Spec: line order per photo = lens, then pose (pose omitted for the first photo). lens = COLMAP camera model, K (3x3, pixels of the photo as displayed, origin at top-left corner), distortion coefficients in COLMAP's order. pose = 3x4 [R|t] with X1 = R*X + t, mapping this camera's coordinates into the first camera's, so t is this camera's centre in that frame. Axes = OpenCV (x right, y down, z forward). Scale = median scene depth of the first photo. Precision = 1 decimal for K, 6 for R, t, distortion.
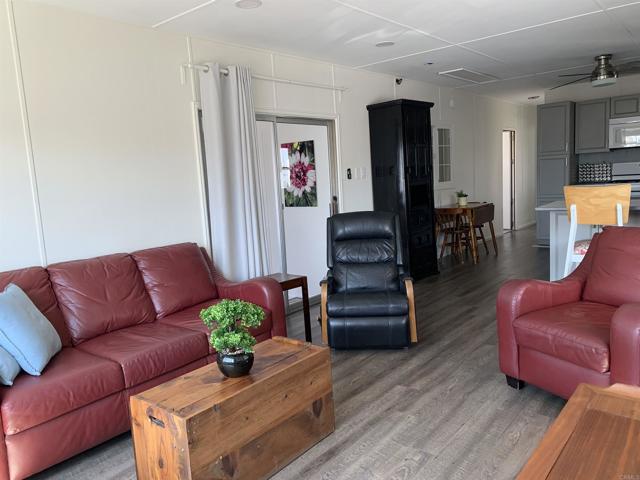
lens RADIAL K [[488.3, 0, 319.9], [0, 488.3, 240.1], [0, 0, 1]] dist [-0.039245, 0.006538]
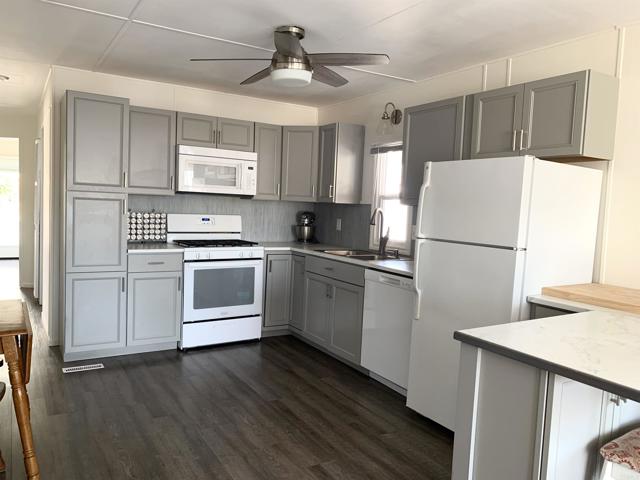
lens RADIAL K [[488.3, 0, 318.9], [0, 488.3, 240.1], [0, 0, 1]] dist [-0.039245, 0.006538]
pose [[0.300404, 0.002273, 0.953809, 0.059352], [0.063429, 0.997736, -0.022355, -0.122025], [-0.951701, 0.067215, 0.299580, 0.775984]]
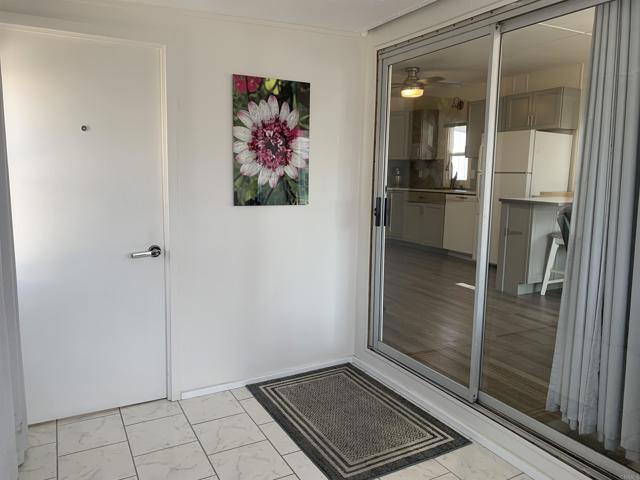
lens RADIAL K [[488.3, 0, 322.1], [0, 488.3, 239.4], [0, 0, 1]] dist [-0.039245, 0.006538]
pose [[0.360377, -0.059638, 0.930898, -0.512732], [0.080709, 0.996205, 0.032577, -0.045374], [-0.929309, 0.063392, 0.363823, 0.774165]]
